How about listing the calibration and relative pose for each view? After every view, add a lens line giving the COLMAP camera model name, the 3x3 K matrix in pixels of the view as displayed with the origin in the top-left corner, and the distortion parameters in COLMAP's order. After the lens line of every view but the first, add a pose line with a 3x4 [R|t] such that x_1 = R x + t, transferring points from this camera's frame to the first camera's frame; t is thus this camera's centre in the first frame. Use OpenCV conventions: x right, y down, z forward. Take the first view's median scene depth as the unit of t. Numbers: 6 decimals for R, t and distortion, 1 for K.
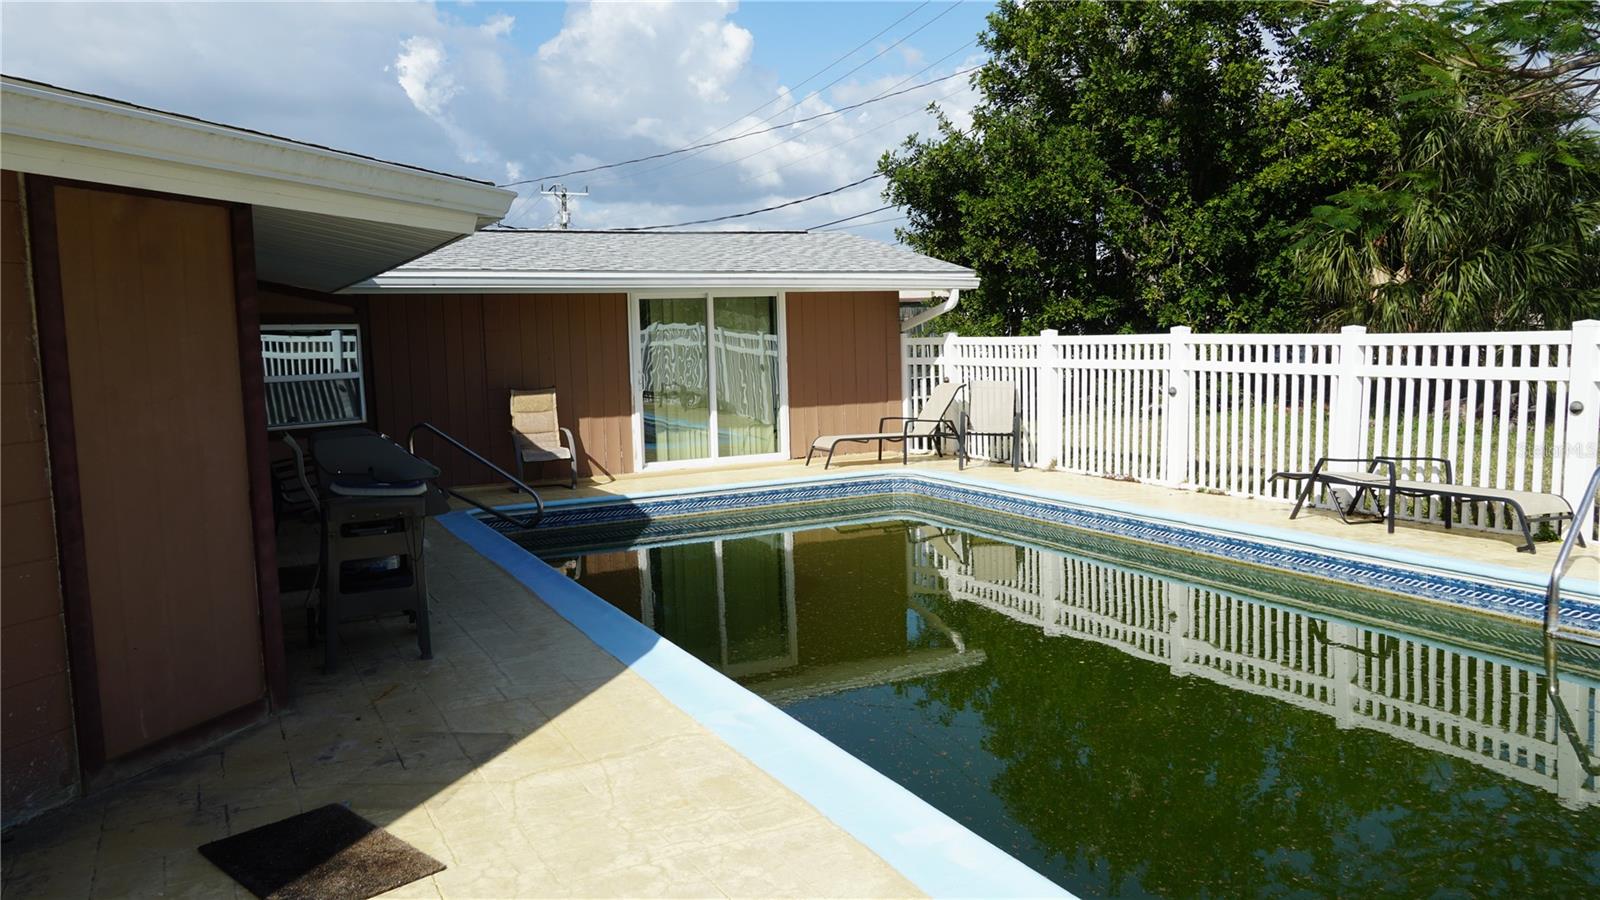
lens RADIAL K [[1192.5, 0, 800.0], [0, 1192.5, 450.0], [0, 0, 1]] dist [0.002527, -0.001969]
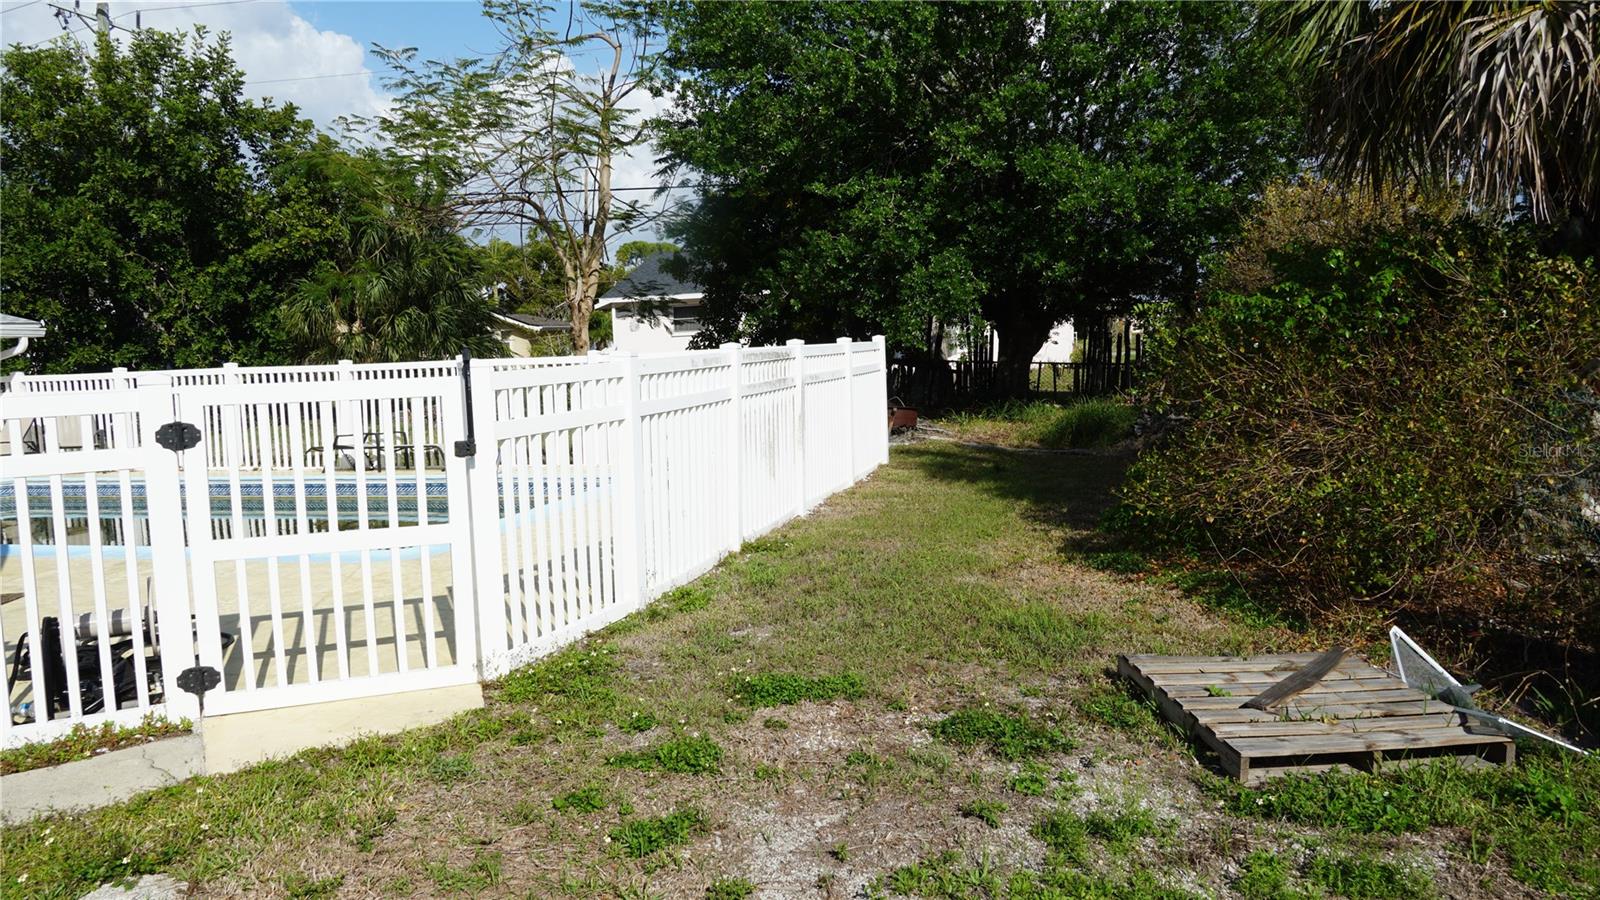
lens RADIAL K [[1210.4, 0, 800.0], [0, 1210.4, 450.0], [0, 0, 1]] dist [-0.049431, 0.096795]
pose [[0.677183, -0.069402, 0.732534, -0.185560], [0.097666, 0.995211, 0.004002, 0.041215], [-0.729304, 0.068833, 0.680719, -0.322714]]
